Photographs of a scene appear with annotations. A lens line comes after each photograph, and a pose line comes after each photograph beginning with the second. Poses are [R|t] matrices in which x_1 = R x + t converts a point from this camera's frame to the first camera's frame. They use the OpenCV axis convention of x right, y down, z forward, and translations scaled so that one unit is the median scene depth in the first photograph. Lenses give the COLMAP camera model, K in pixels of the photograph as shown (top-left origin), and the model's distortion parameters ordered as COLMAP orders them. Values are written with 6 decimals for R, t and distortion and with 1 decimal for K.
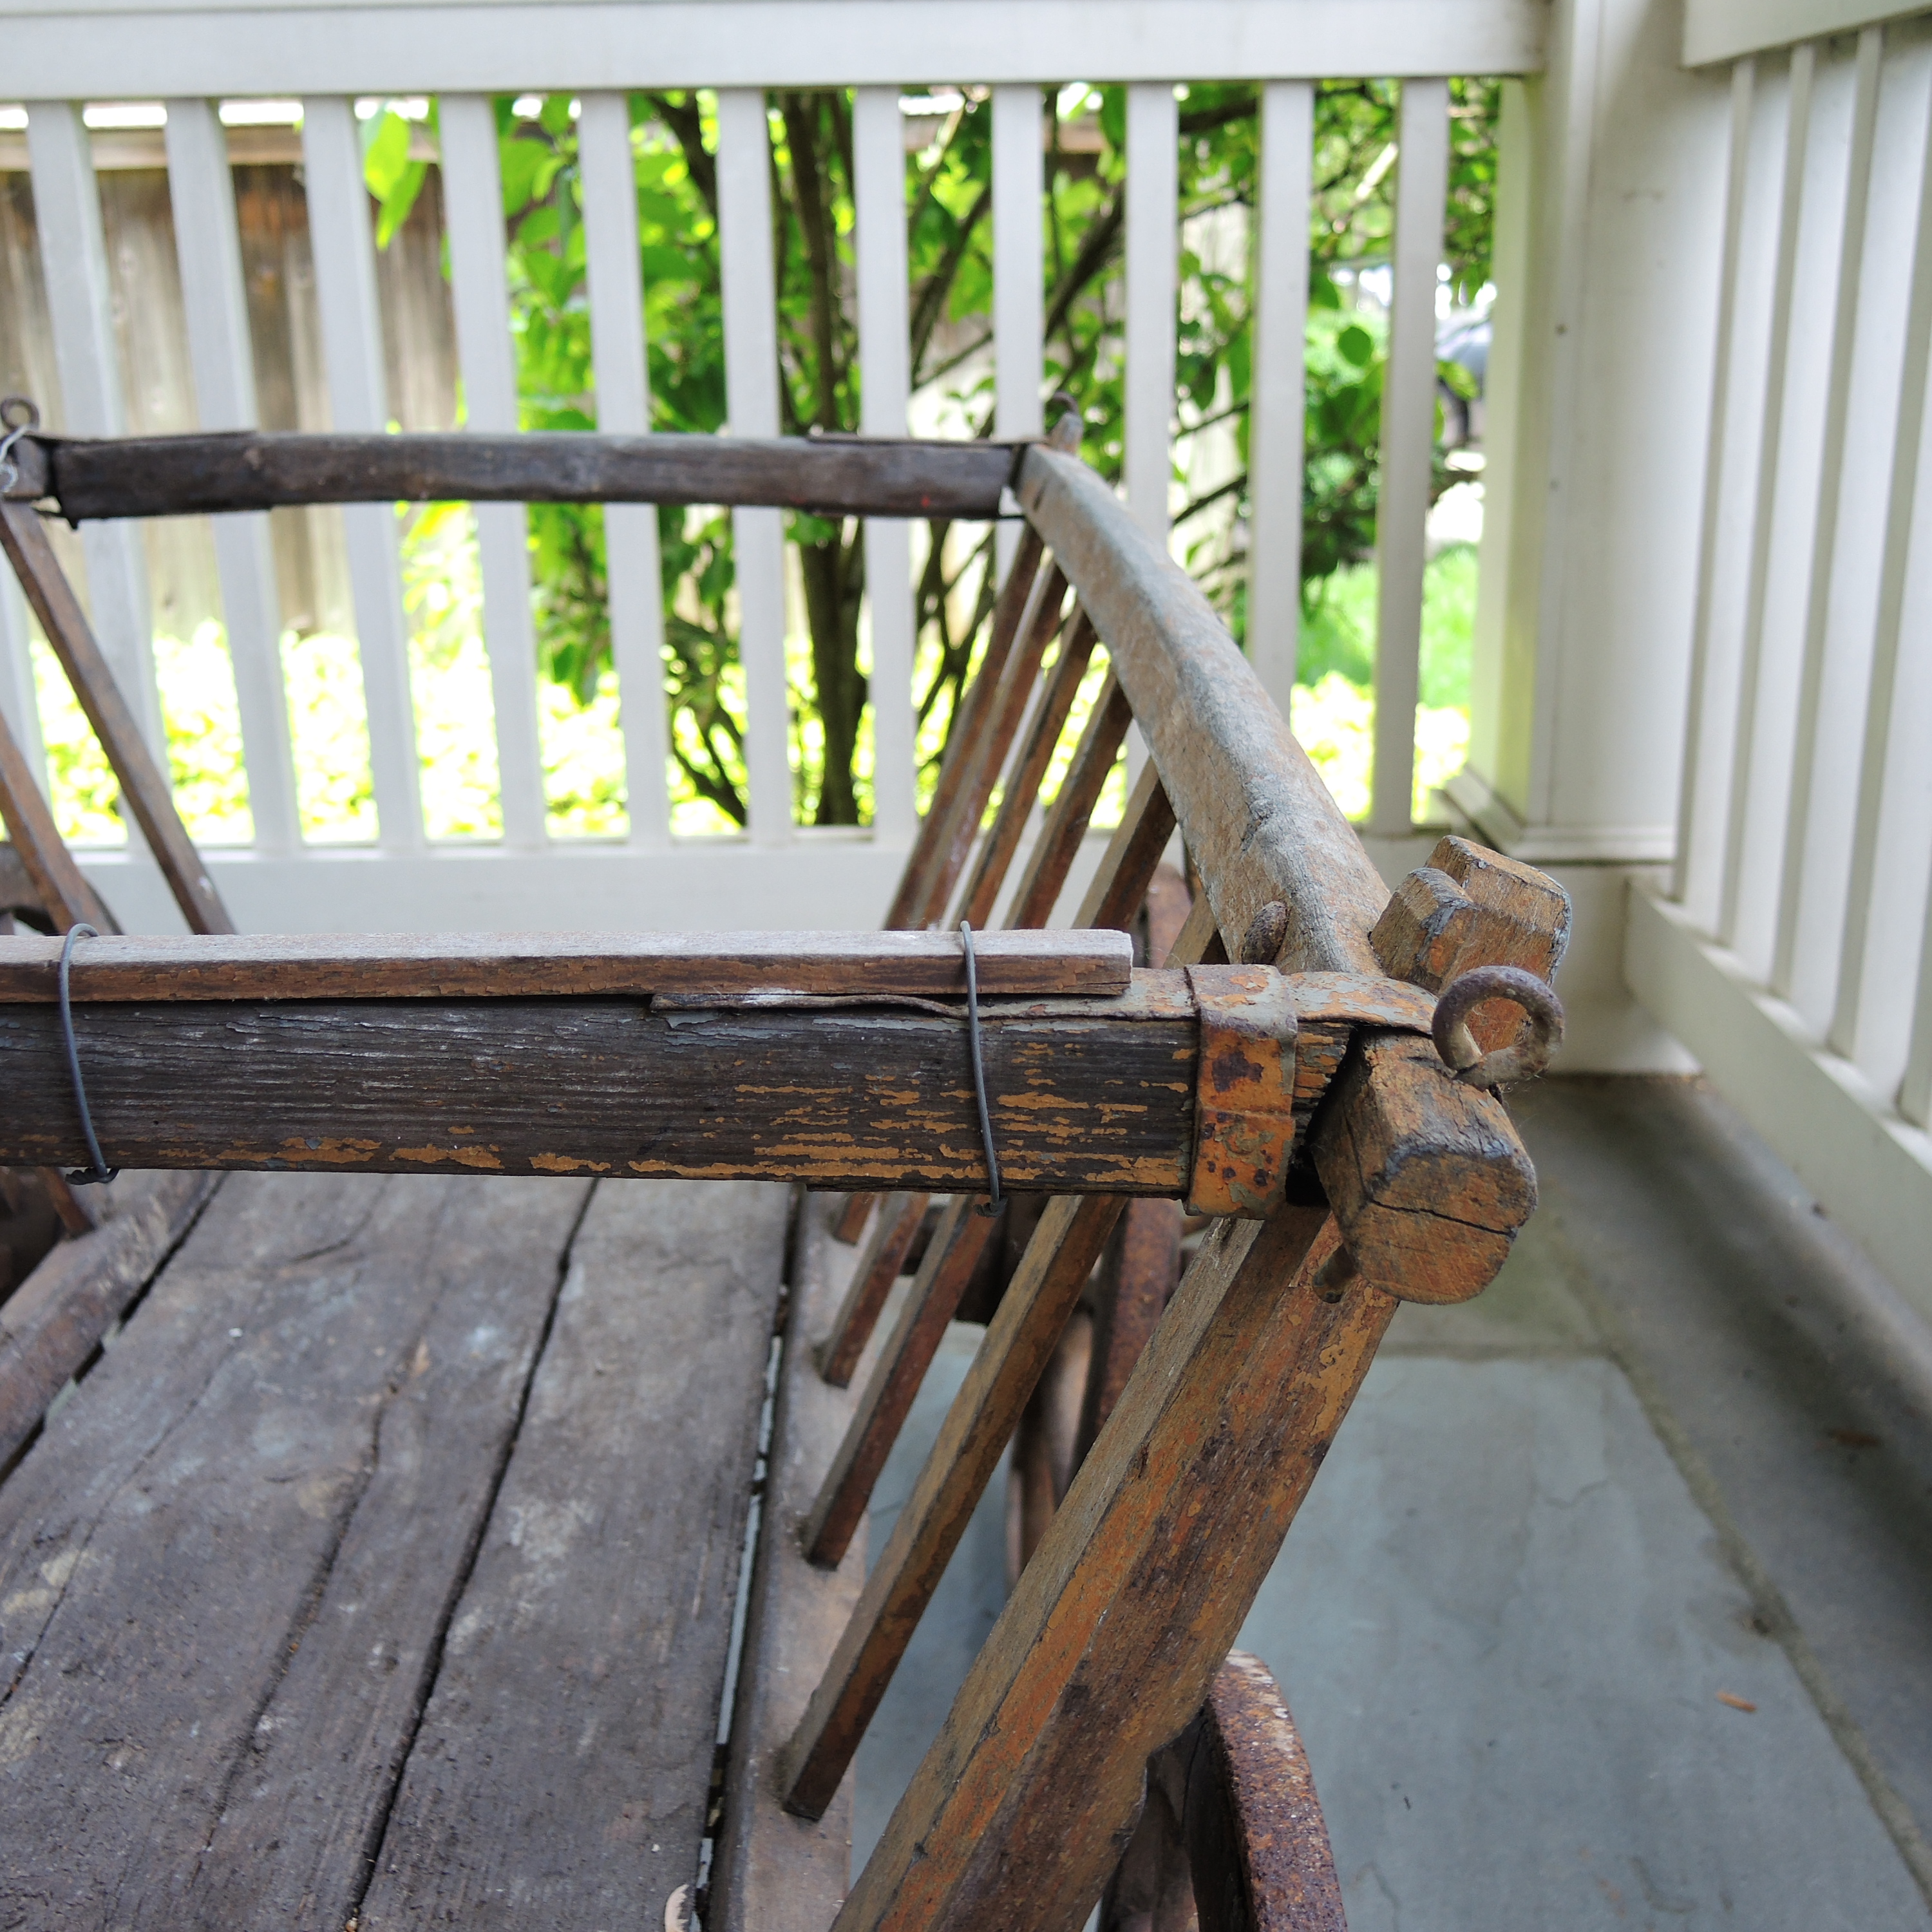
lens RADIAL K [[2216.4, 0, 1007.1], [0, 2216.4, 973.6], [0, 0, 1]] dist [-0.003752, 0.007680]
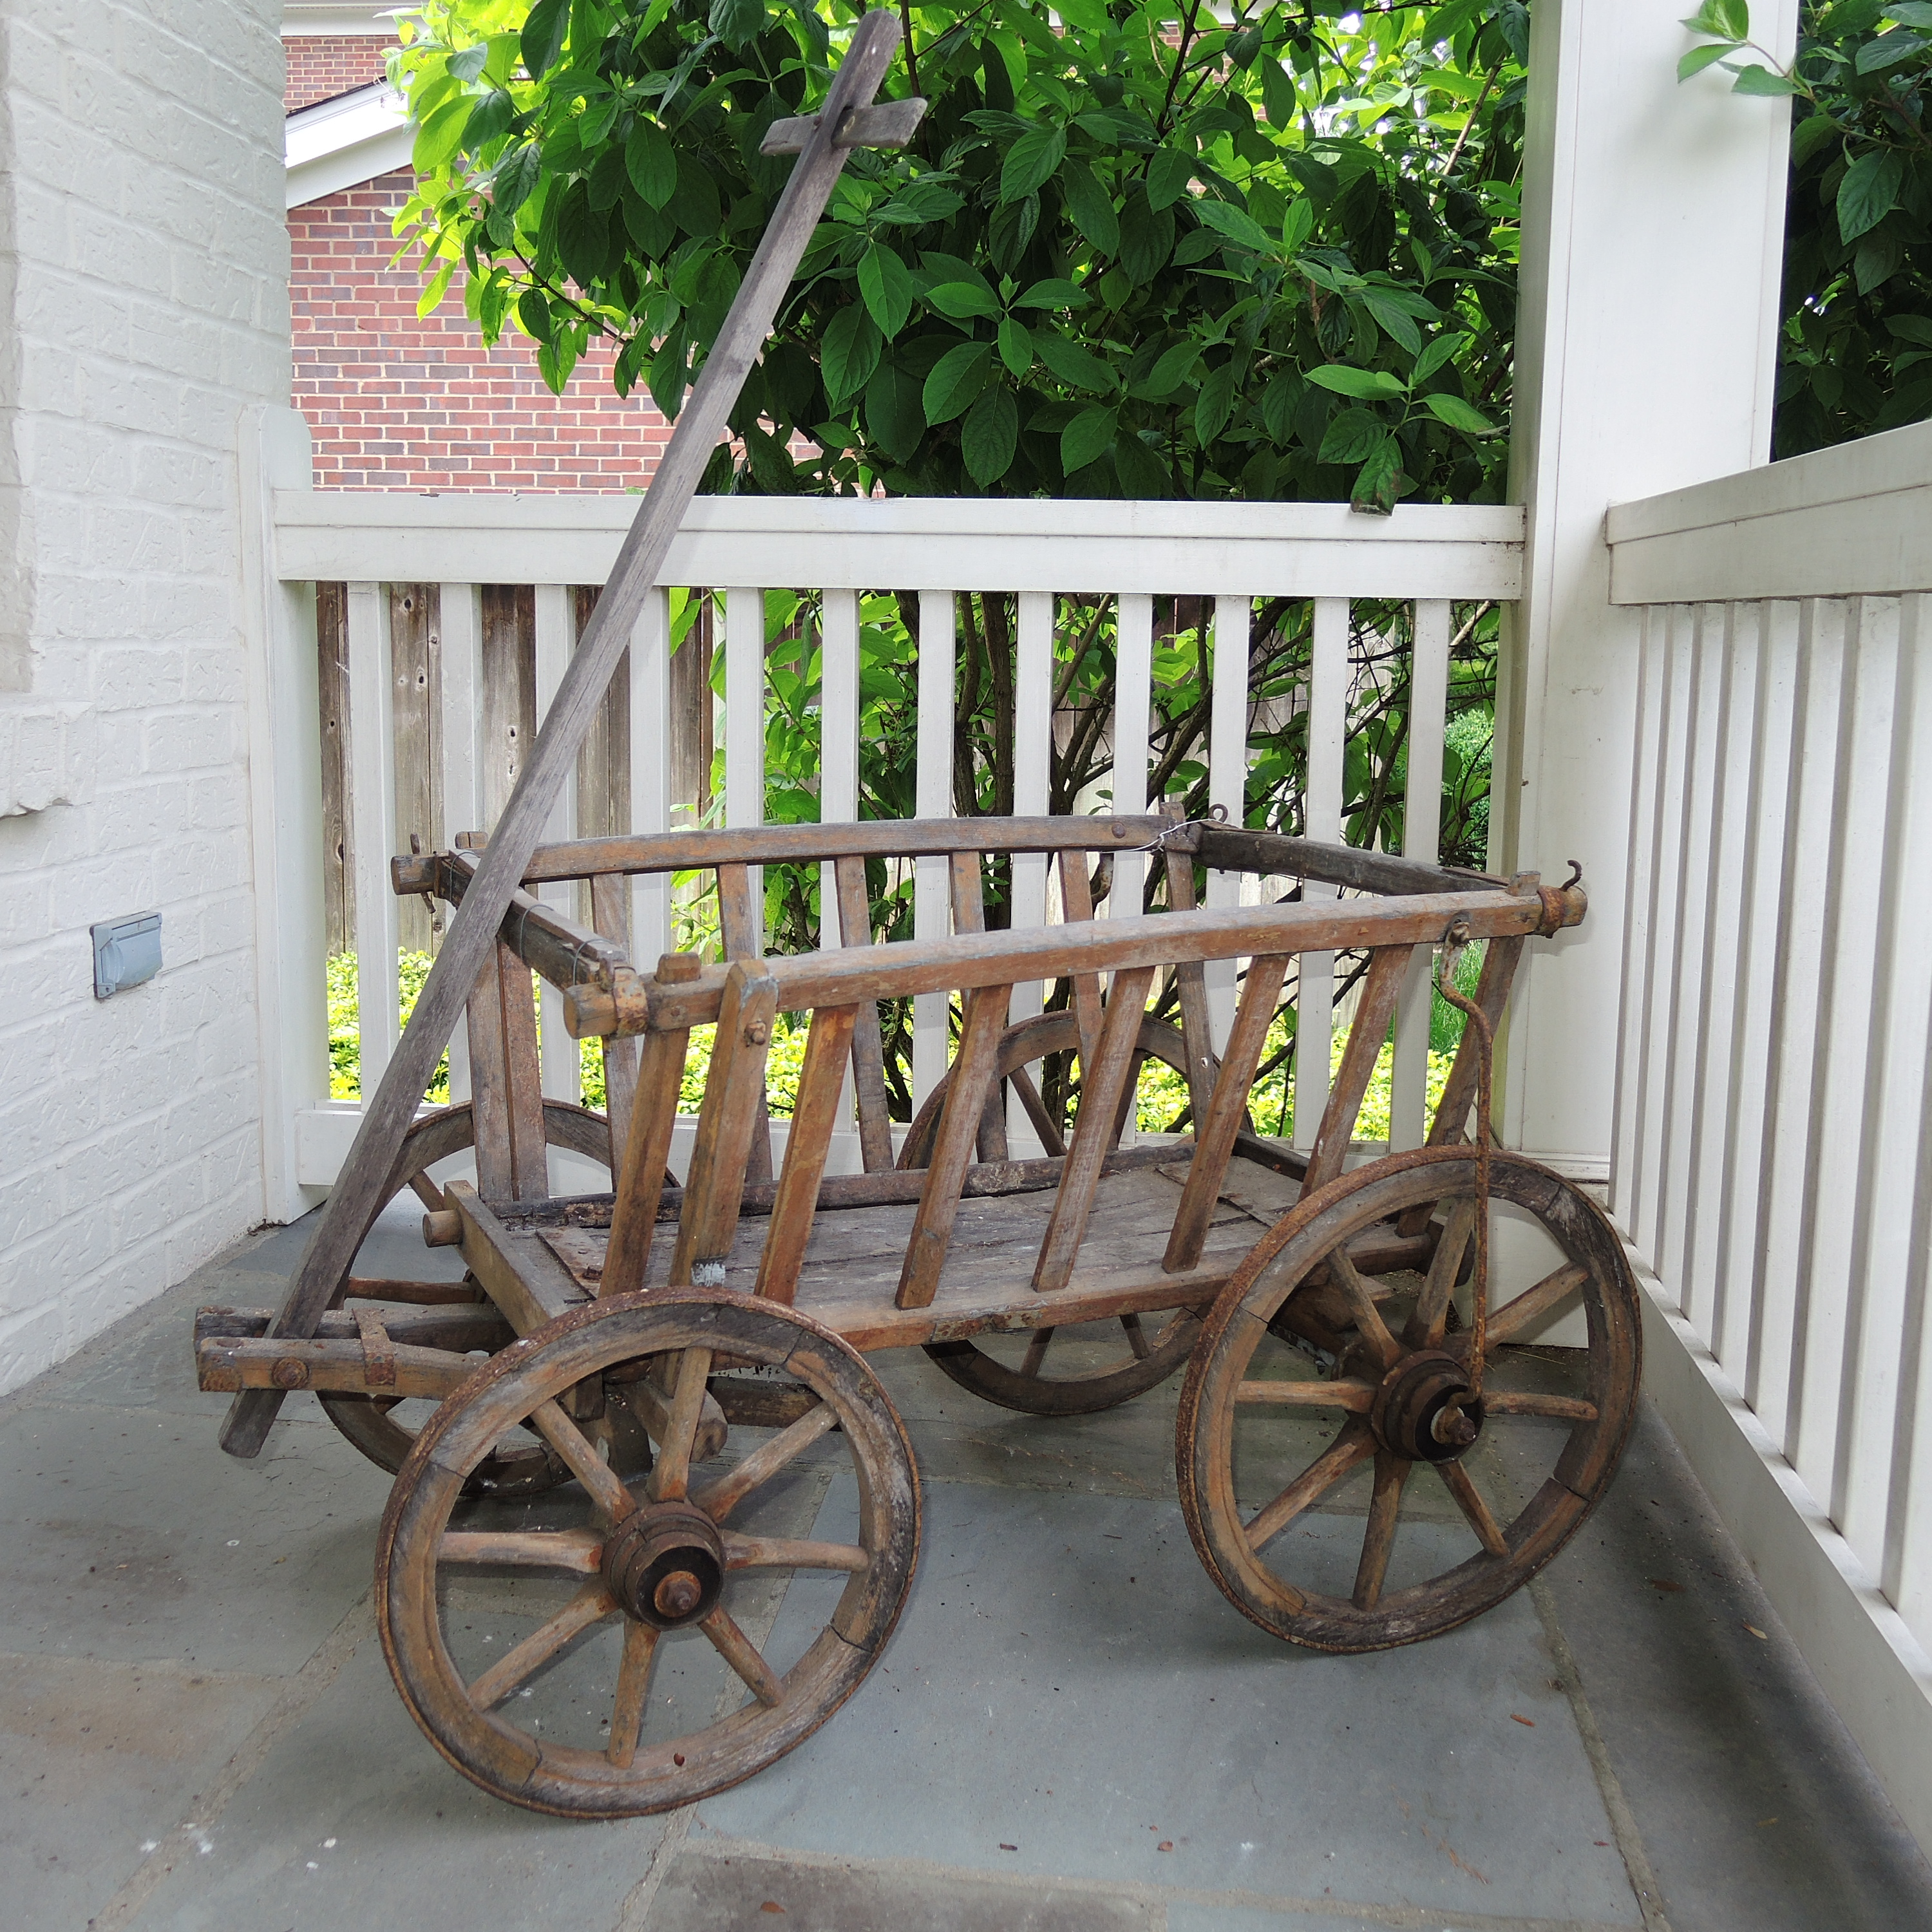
lens RADIAL K [[2209.6, 0, 924.7], [0, 2209.6, 947.2], [0, 0, 1]] dist [0.016554, -0.066378]
pose [[0.991238, 0.043901, -0.124579, 0.098163], [-0.063643, 0.985191, -0.159209, 0.083269], [0.115745, 0.165743, 0.979353, -0.591124]]
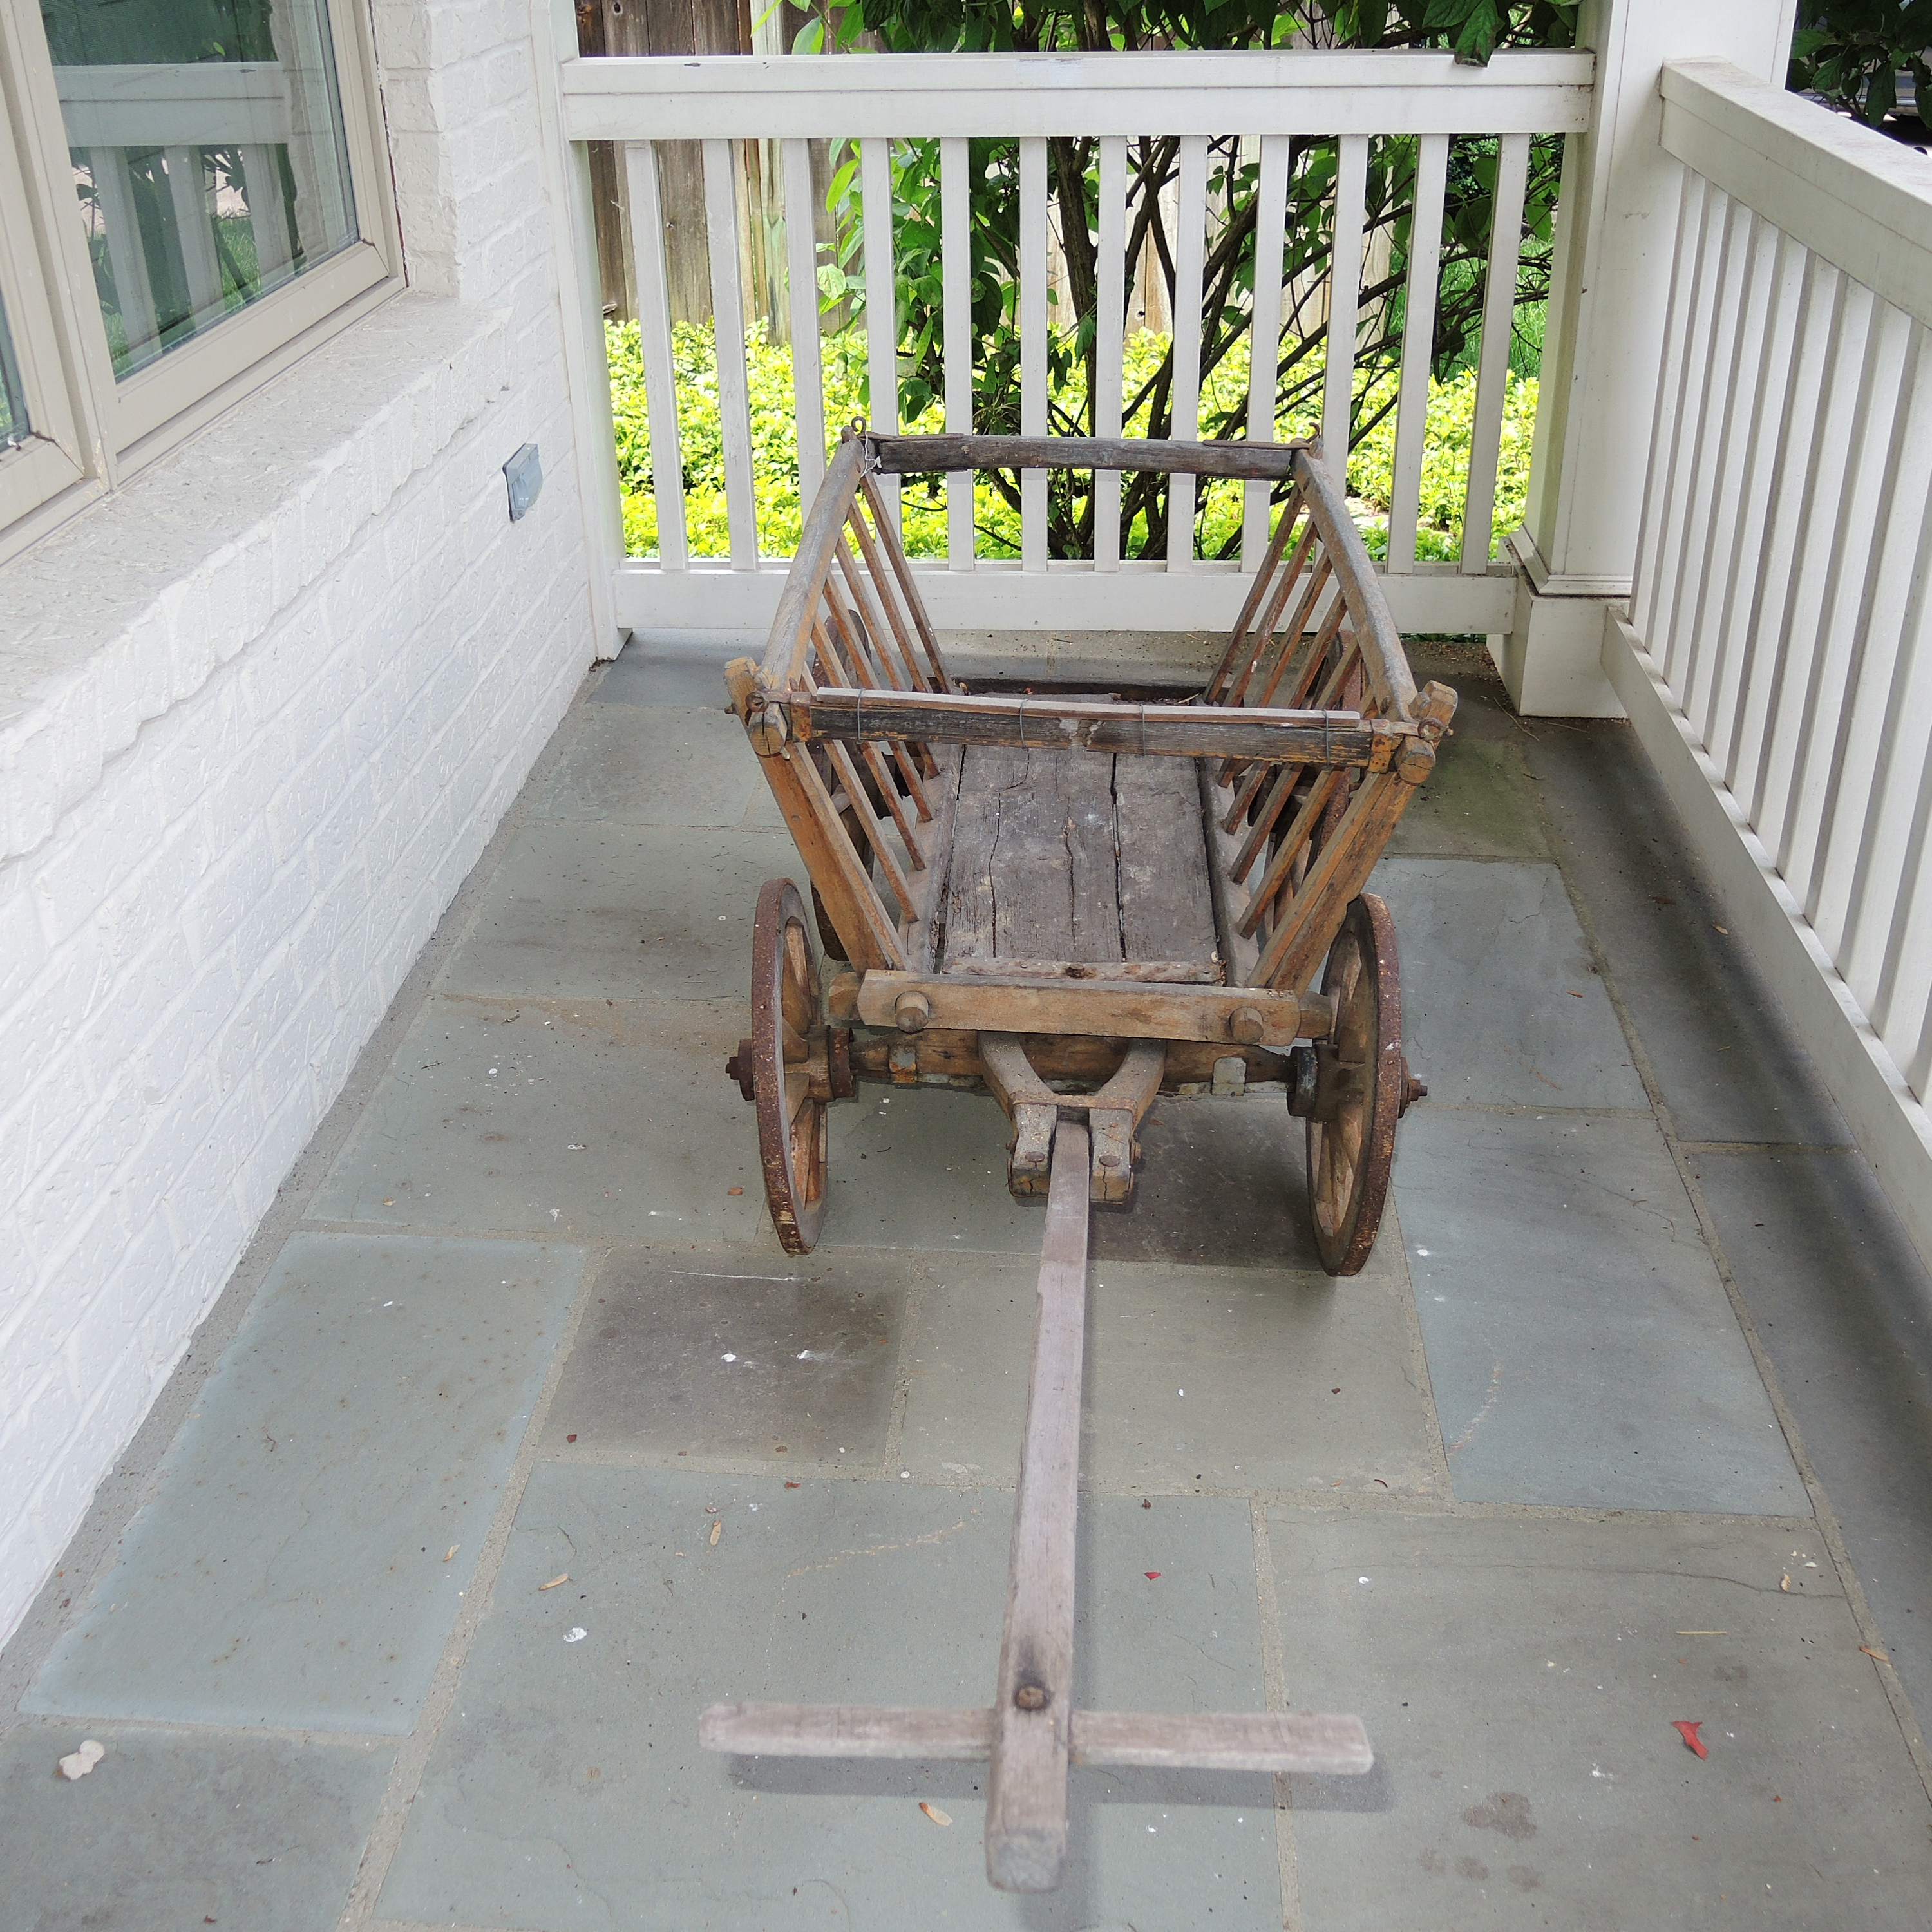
lens RADIAL K [[2209.6, 0, 924.7], [0, 2209.6, 947.2], [0, 0, 1]] dist [0.016554, -0.066378]
pose [[0.995444, 0.035339, -0.088561, -0.160873], [-0.019634, 0.984848, 0.172307, -0.119041], [0.093309, -0.169783, 0.981054, -1.424593]]
